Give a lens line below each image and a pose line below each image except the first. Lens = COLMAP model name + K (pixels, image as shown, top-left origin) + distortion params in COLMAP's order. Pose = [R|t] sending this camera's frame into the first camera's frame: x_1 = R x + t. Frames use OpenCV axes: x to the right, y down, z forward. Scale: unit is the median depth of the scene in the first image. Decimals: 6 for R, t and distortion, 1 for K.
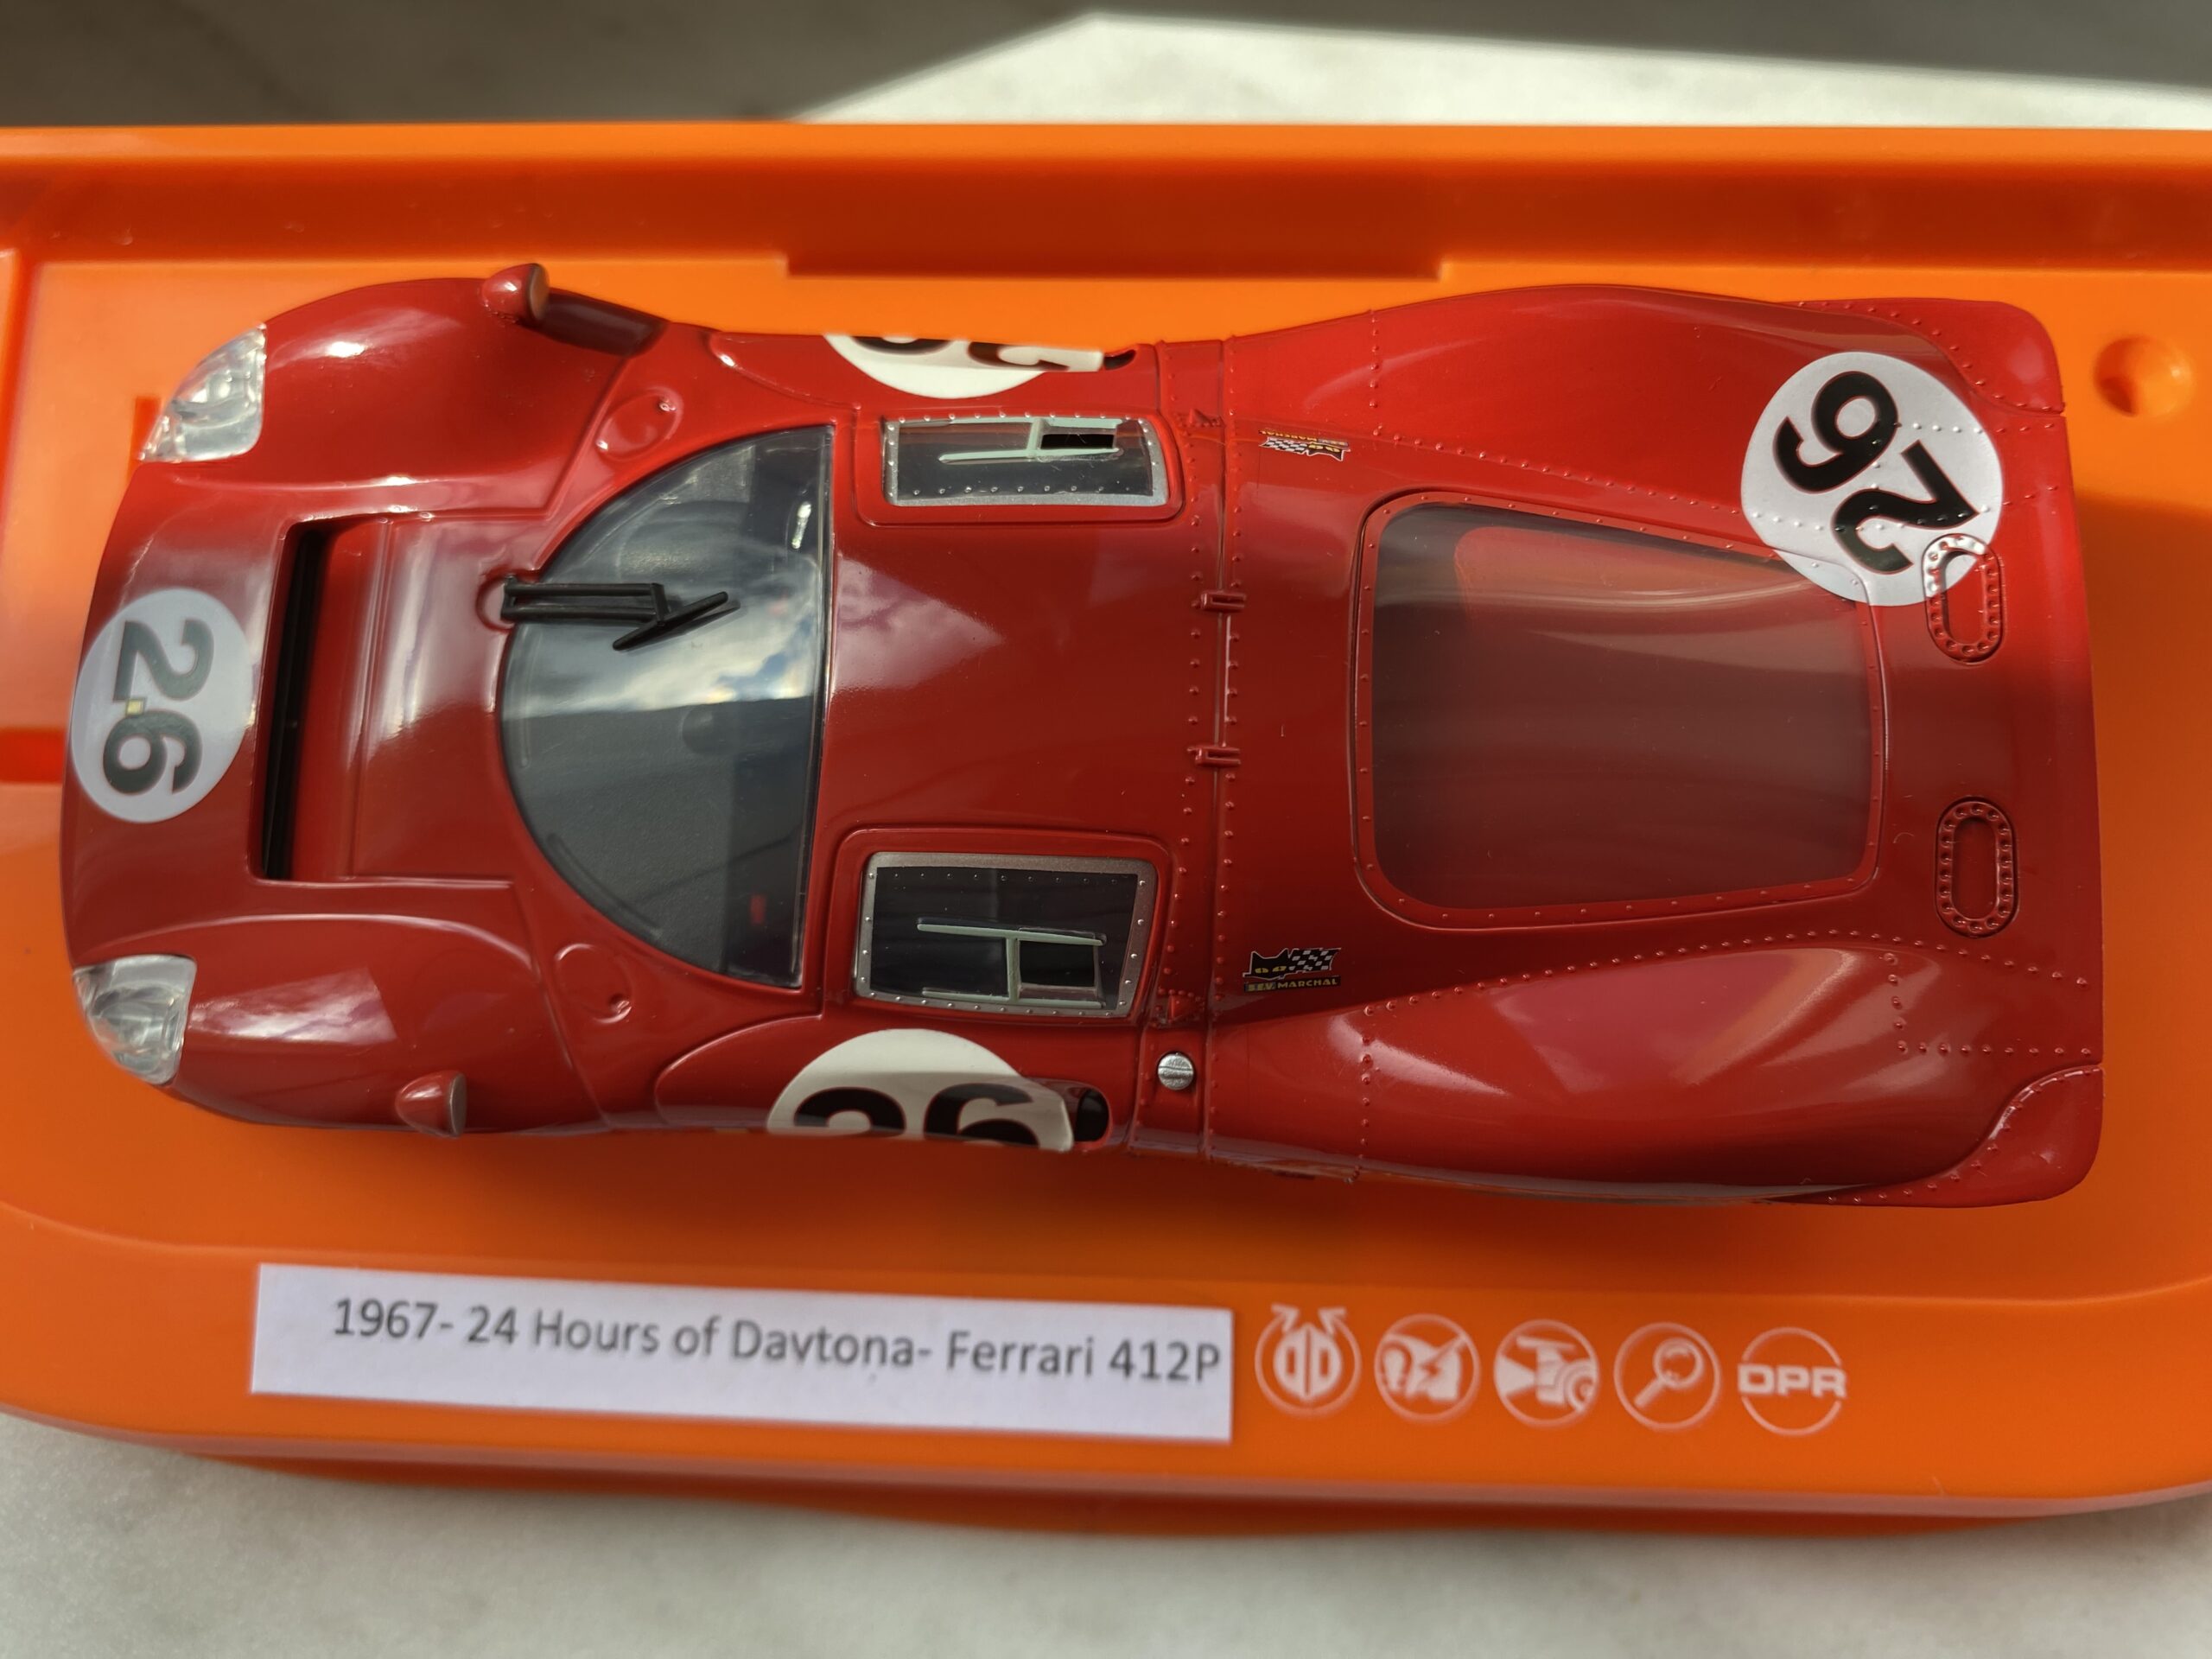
lens RADIAL K [[1763.1, 0, 1049.7], [0, 1763.1, 819.6], [0, 0, 1]] dist [-0.093325, 0.095064]
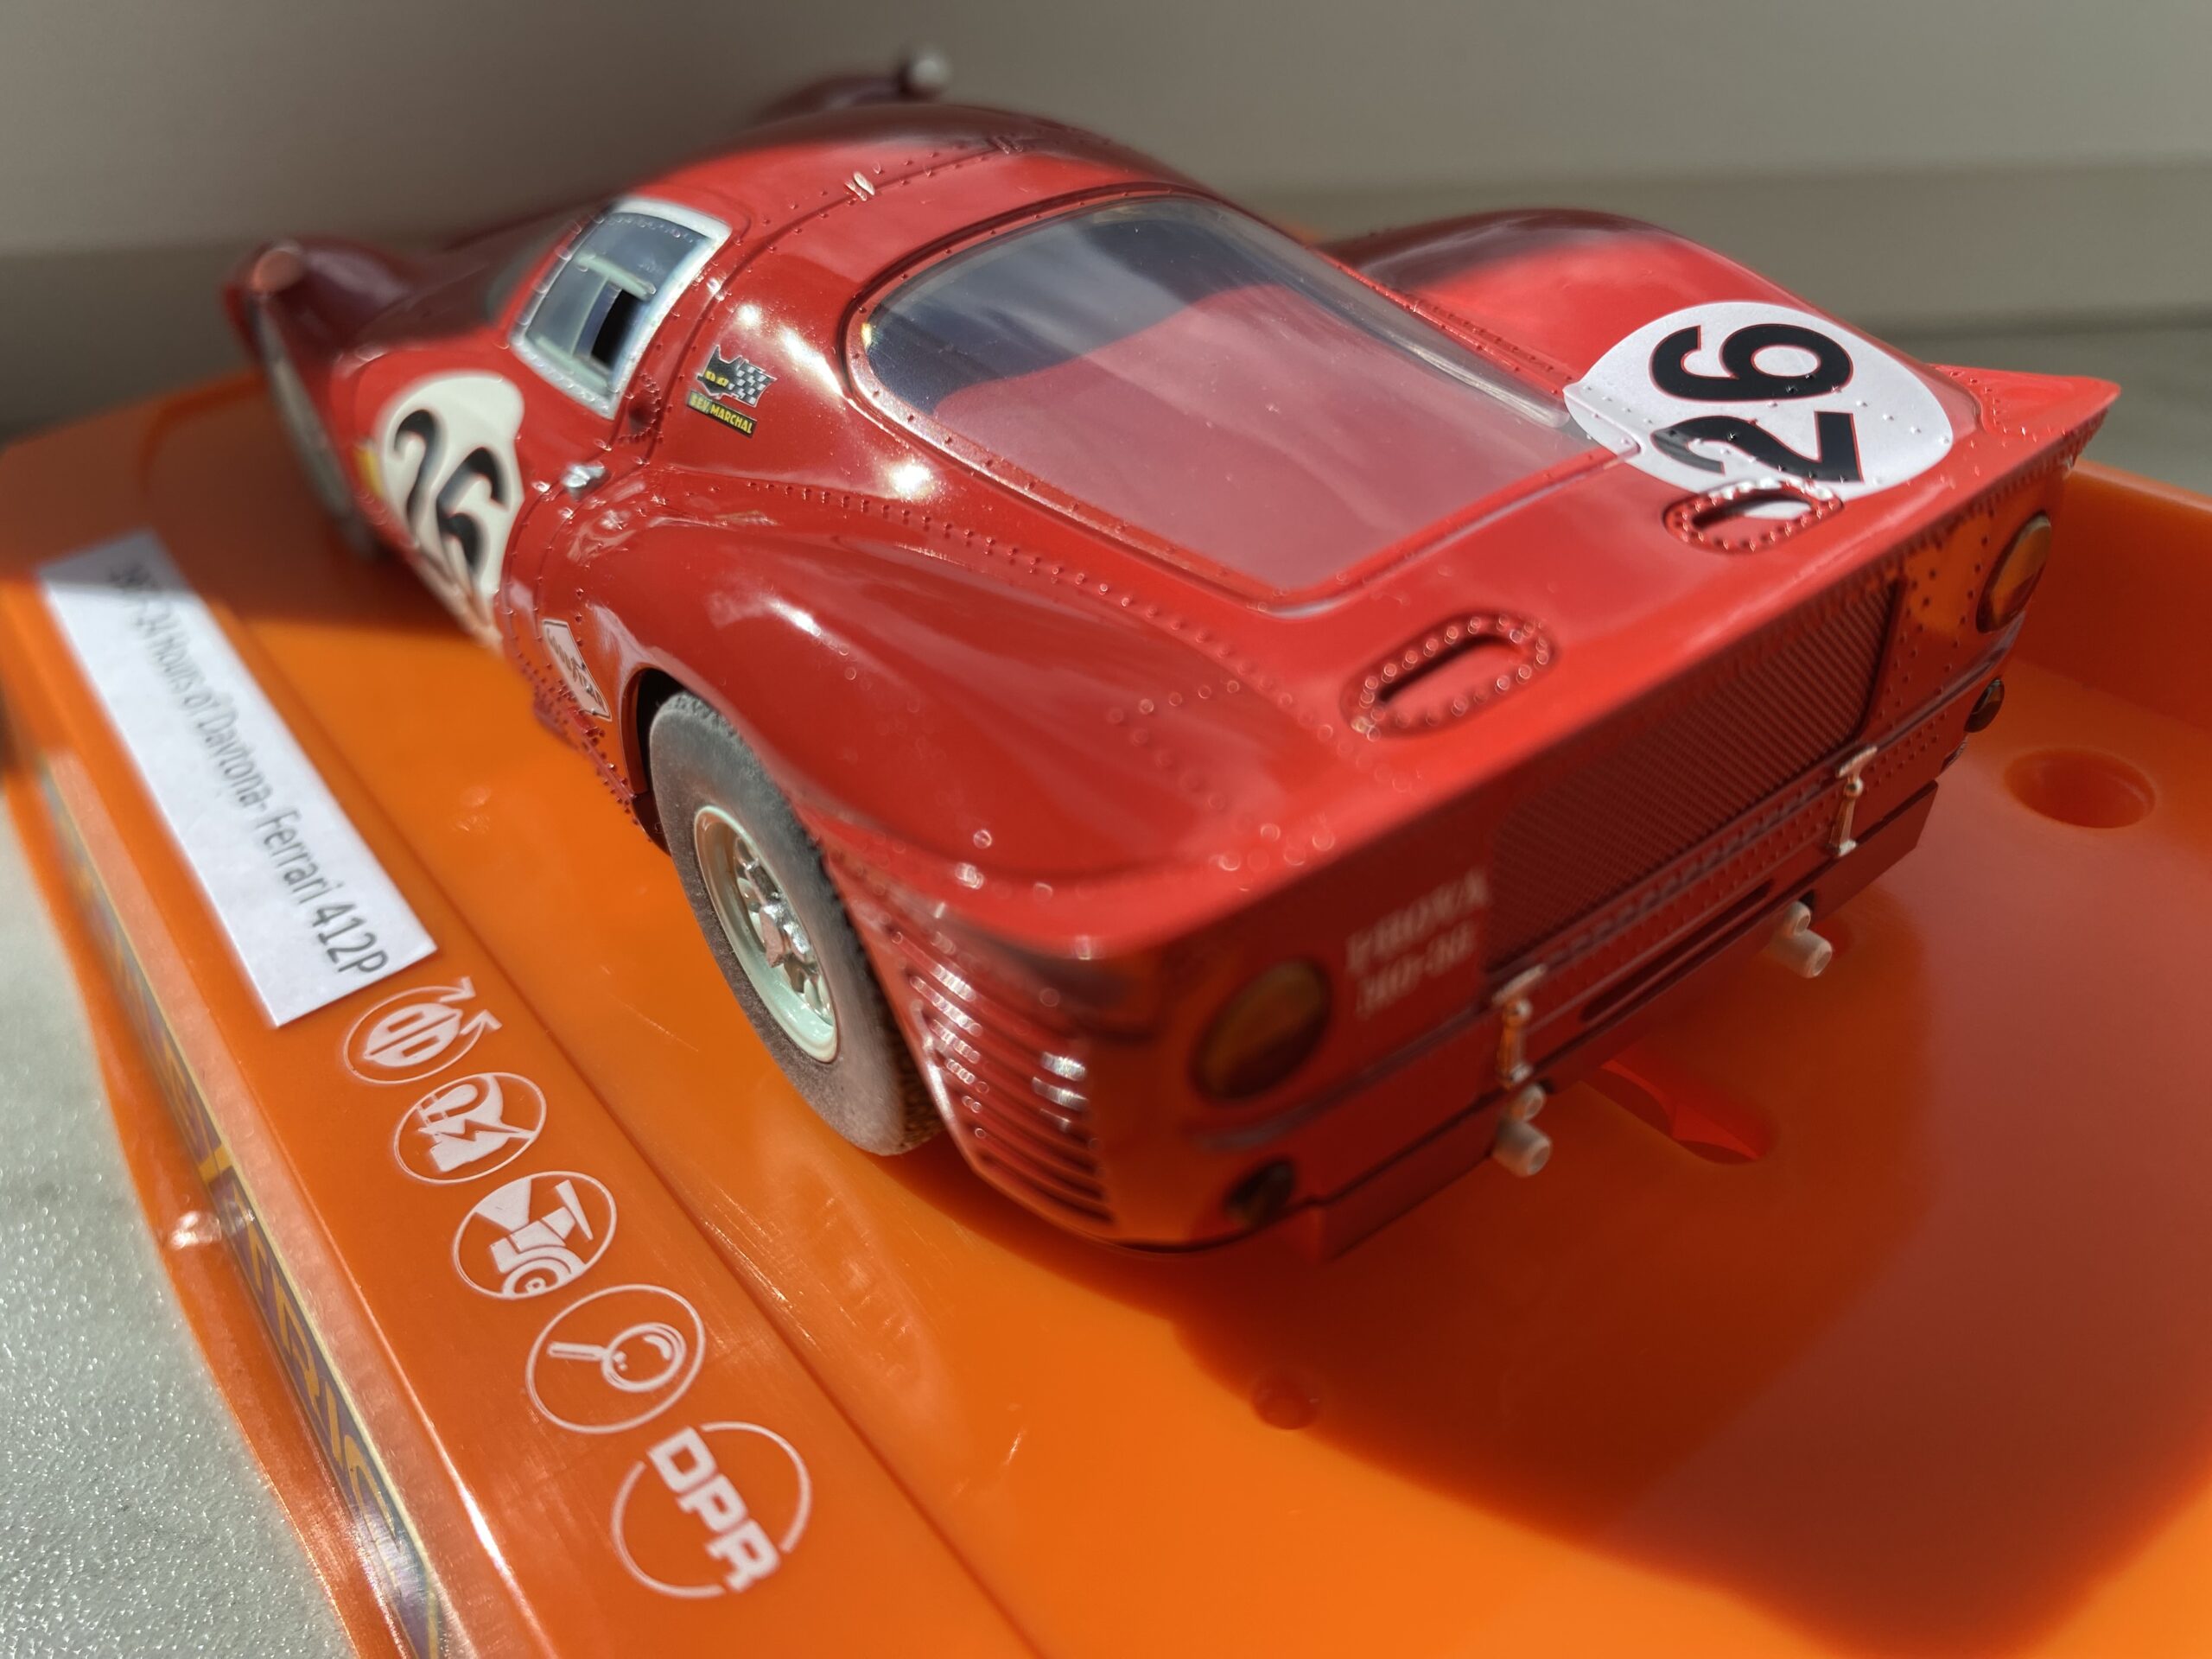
lens RADIAL K [[1763.1, 0, 1049.7], [0, 1763.1, 819.6], [0, 0, 1]] dist [-0.093325, 0.095064]
pose [[0.613511, 0.454488, -0.645790, 0.724666], [-0.764364, 0.547201, -0.341055, 0.307052], [0.198372, 0.702859, 0.683109, 0.507547]]
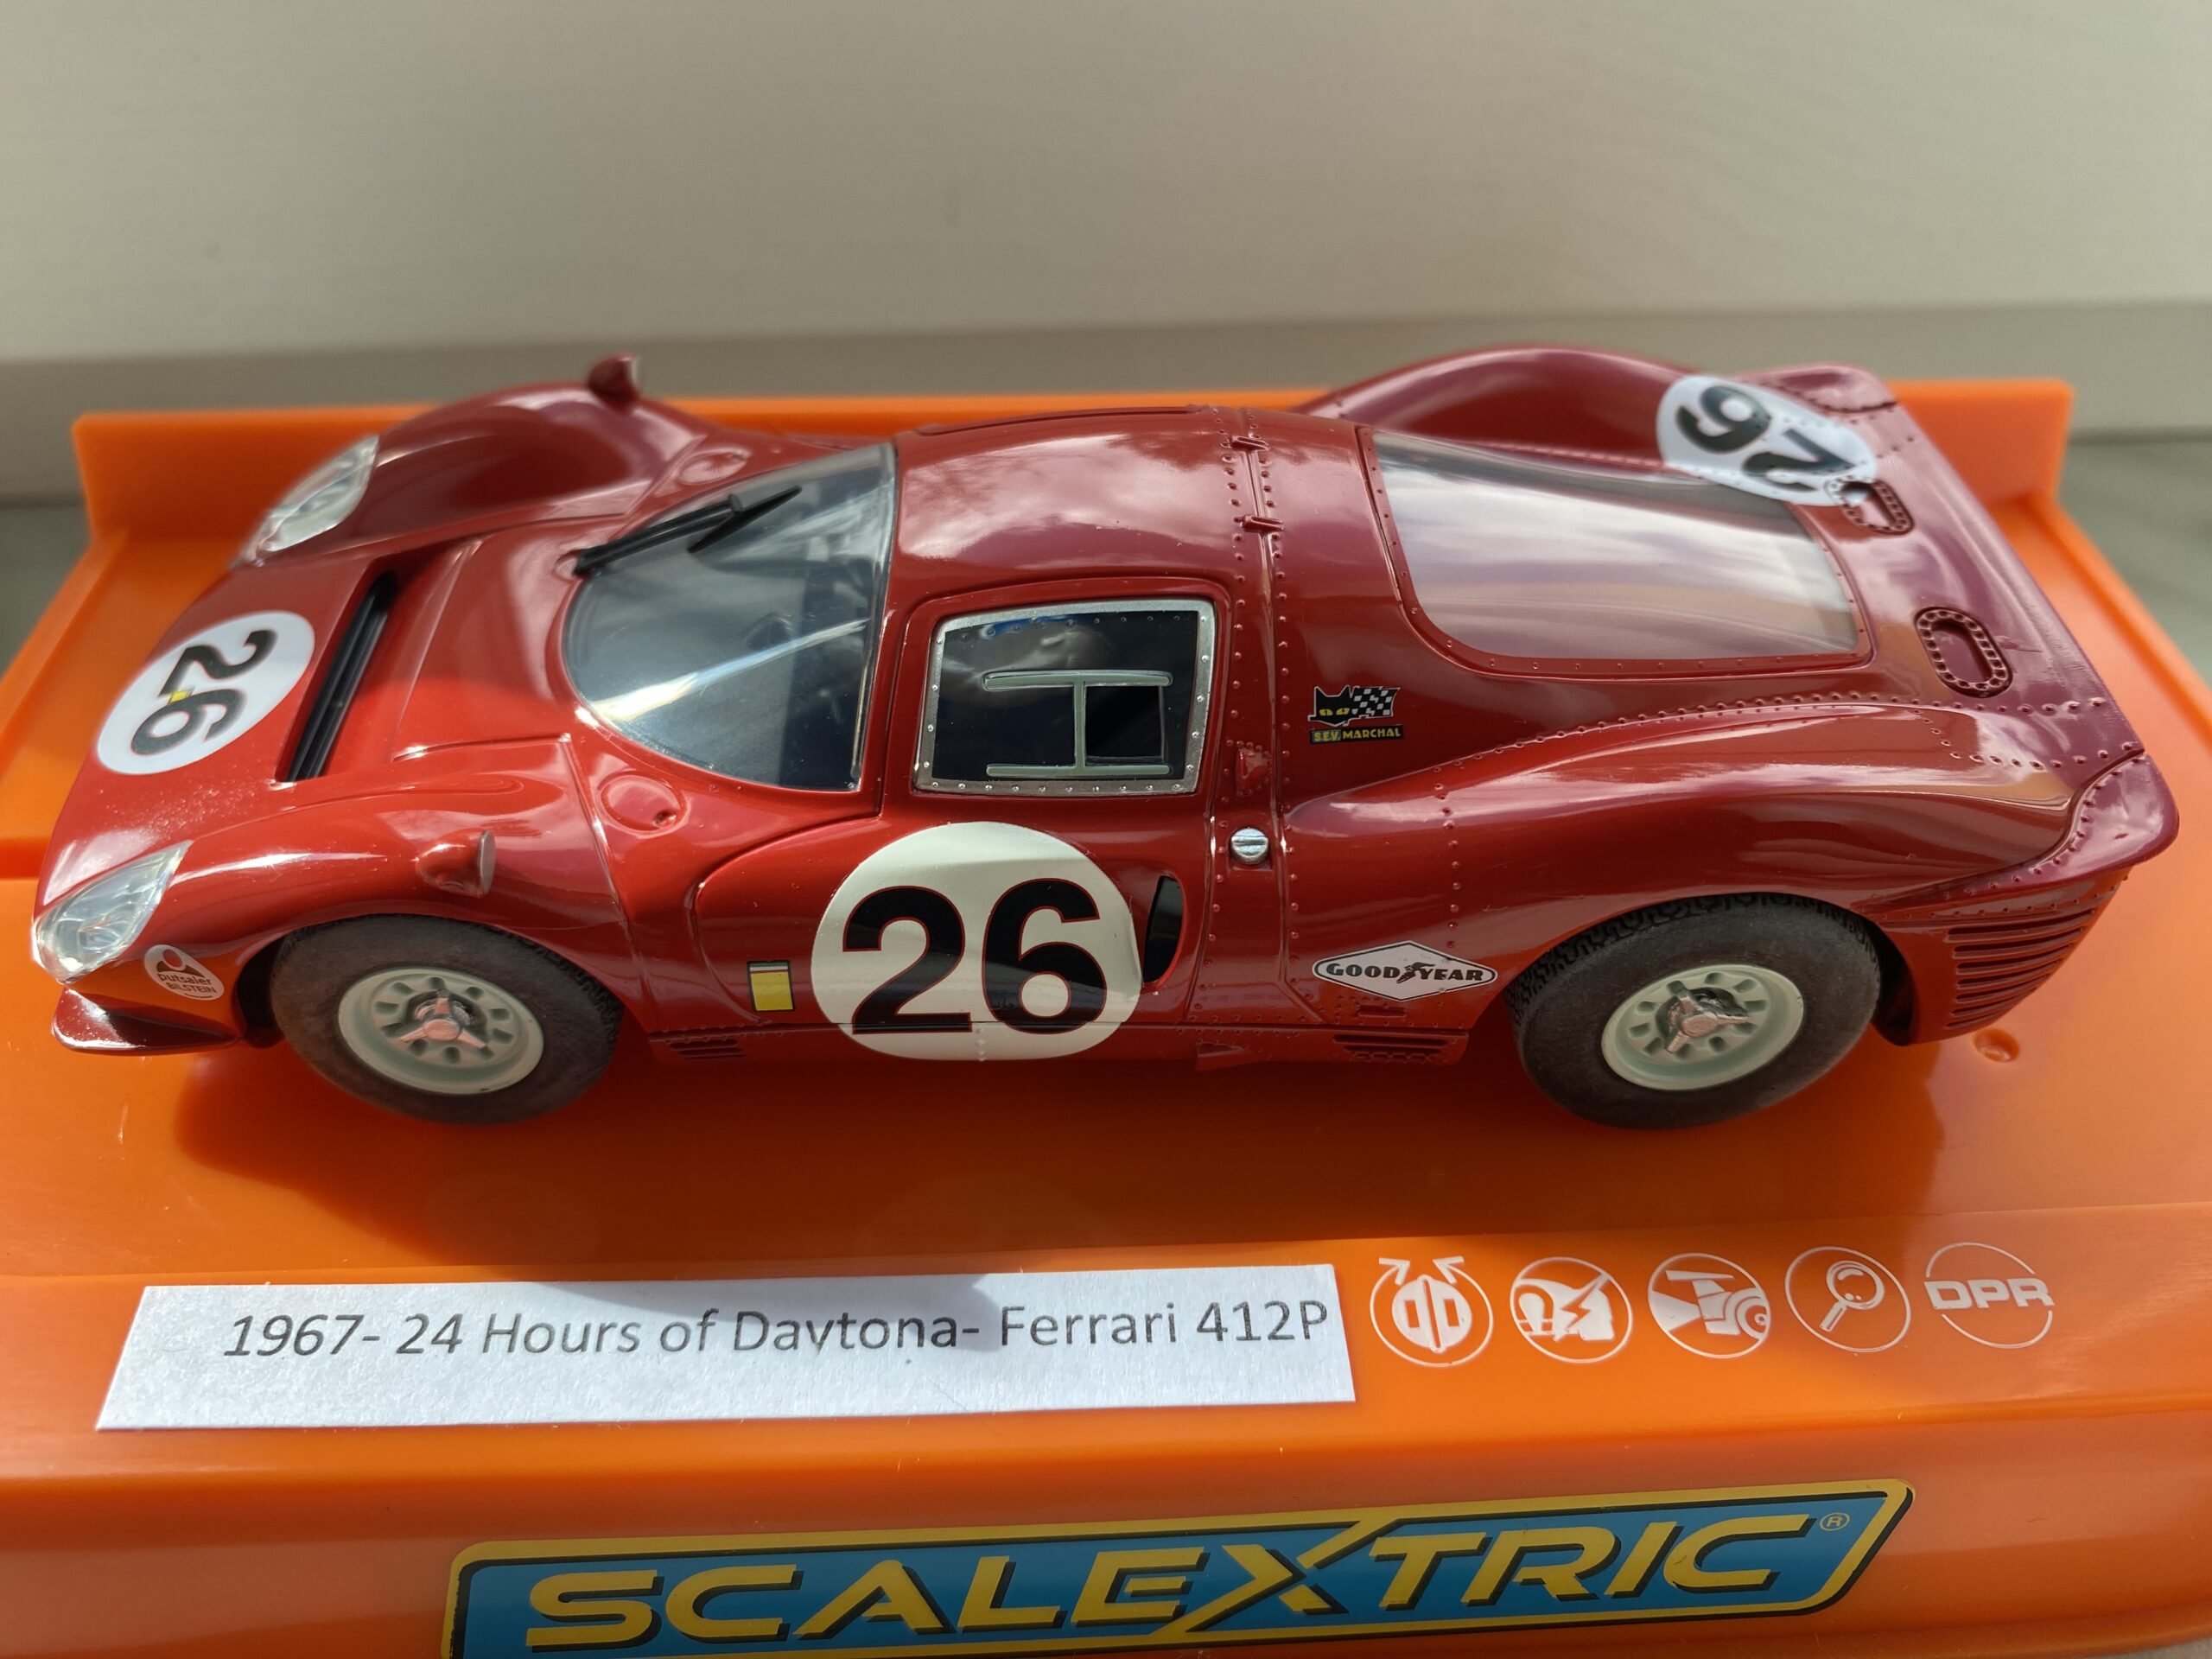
lens RADIAL K [[1763.1, 0, 1049.7], [0, 1763.1, 819.6], [0, 0, 1]] dist [-0.093325, 0.095064]
pose [[0.996615, -0.005092, 0.082053, -0.102159], [0.053969, 0.793423, -0.606273, 0.621126], [-0.062016, 0.608650, 0.791012, 0.205921]]
